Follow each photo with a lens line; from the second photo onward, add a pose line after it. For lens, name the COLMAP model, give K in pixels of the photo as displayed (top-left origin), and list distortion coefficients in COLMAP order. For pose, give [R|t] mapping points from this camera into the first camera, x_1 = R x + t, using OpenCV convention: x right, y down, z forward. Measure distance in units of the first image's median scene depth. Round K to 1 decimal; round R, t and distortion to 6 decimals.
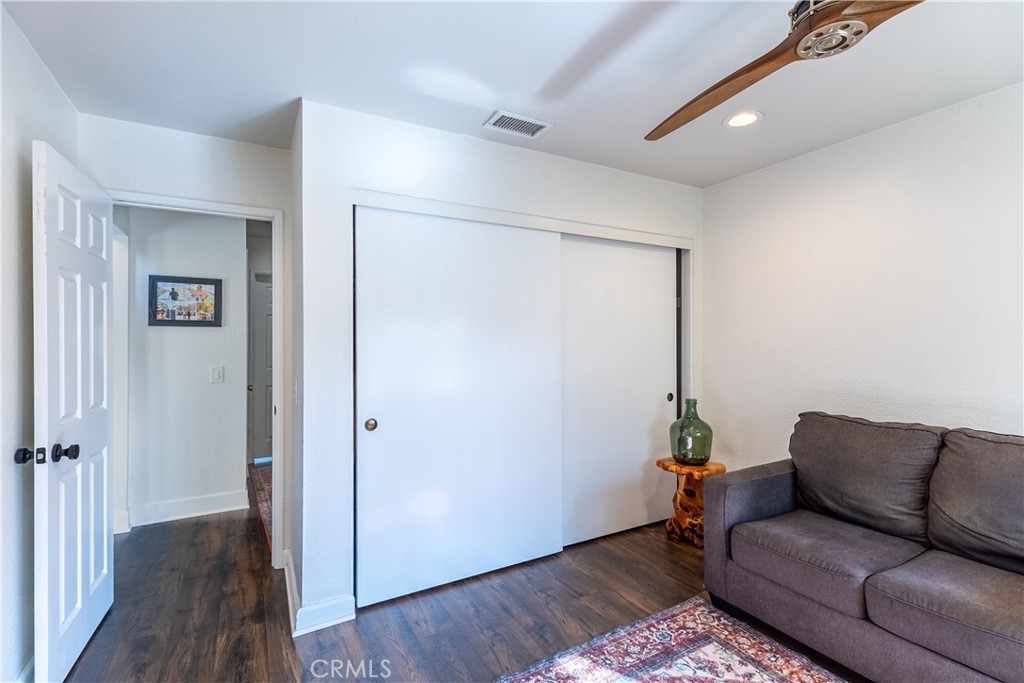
lens RADIAL K [[481.5, 0, 512.0], [0, 481.5, 341.5], [0, 0, 1]] dist [-0.002596, -0.002328]
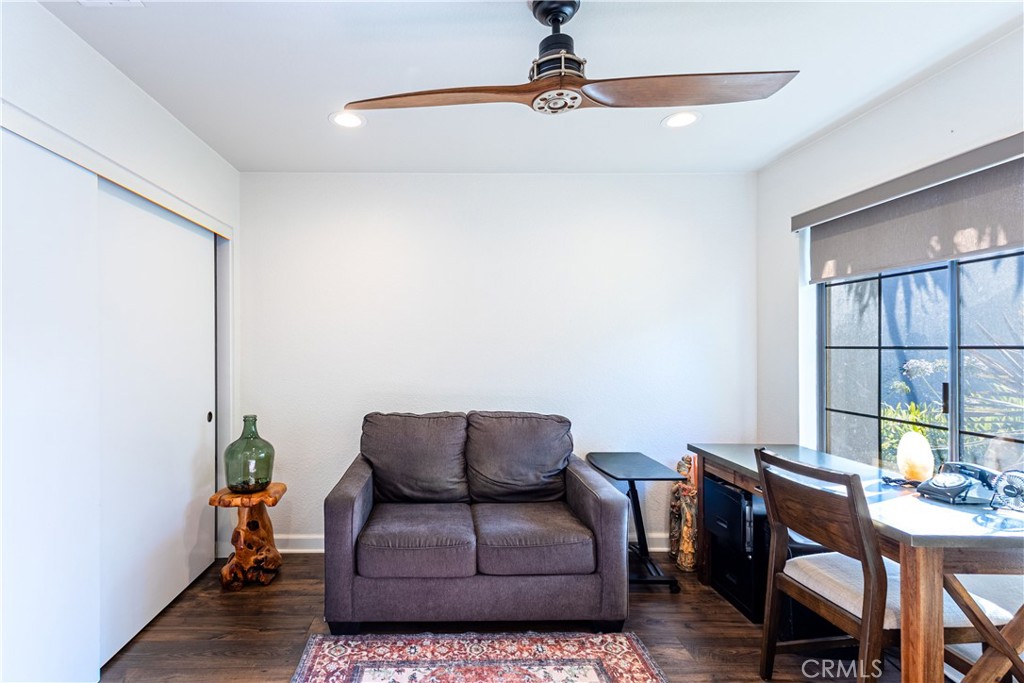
lens RADIAL K [[481.5, 0, 512.0], [0, 481.5, 341.5], [0, 0, 1]] dist [-0.002596, -0.002328]
pose [[0.448867, 0.011518, 0.893524, -0.265395], [-0.002240, 0.999928, -0.011764, -0.004305], [-0.893596, 0.003279, 0.448860, 0.283358]]
